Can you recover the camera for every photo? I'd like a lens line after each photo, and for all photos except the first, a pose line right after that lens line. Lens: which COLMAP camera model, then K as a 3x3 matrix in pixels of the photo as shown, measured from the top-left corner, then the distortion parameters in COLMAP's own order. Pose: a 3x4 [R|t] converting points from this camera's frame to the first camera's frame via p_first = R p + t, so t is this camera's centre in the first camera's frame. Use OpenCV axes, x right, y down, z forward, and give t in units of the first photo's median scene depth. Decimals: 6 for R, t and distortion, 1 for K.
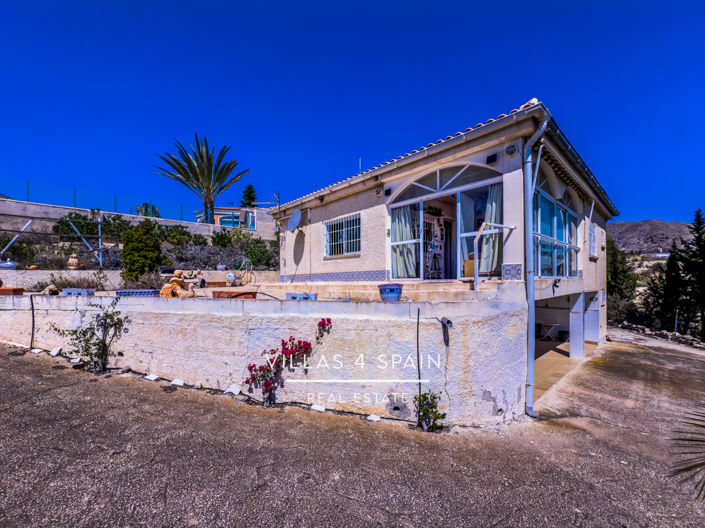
lens RADIAL K [[288.0, 0, 352.1], [0, 288.0, 281.6], [0, 0, 1]] dist [0.000555, 0.000041]
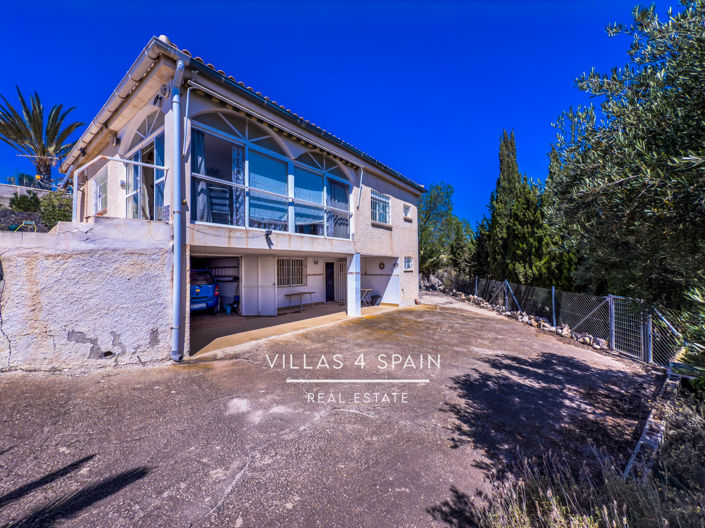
lens RADIAL K [[283.1, 0, 349.5], [0, 283.1, 260.6], [0, 0, 1]] dist [0.000332, -0.000001]
pose [[0.983644, 0.000895, 0.180119, 0.924558], [0.004088, 0.999619, -0.027291, 0.143573], [-0.180075, 0.027580, 0.983266, -0.044810]]
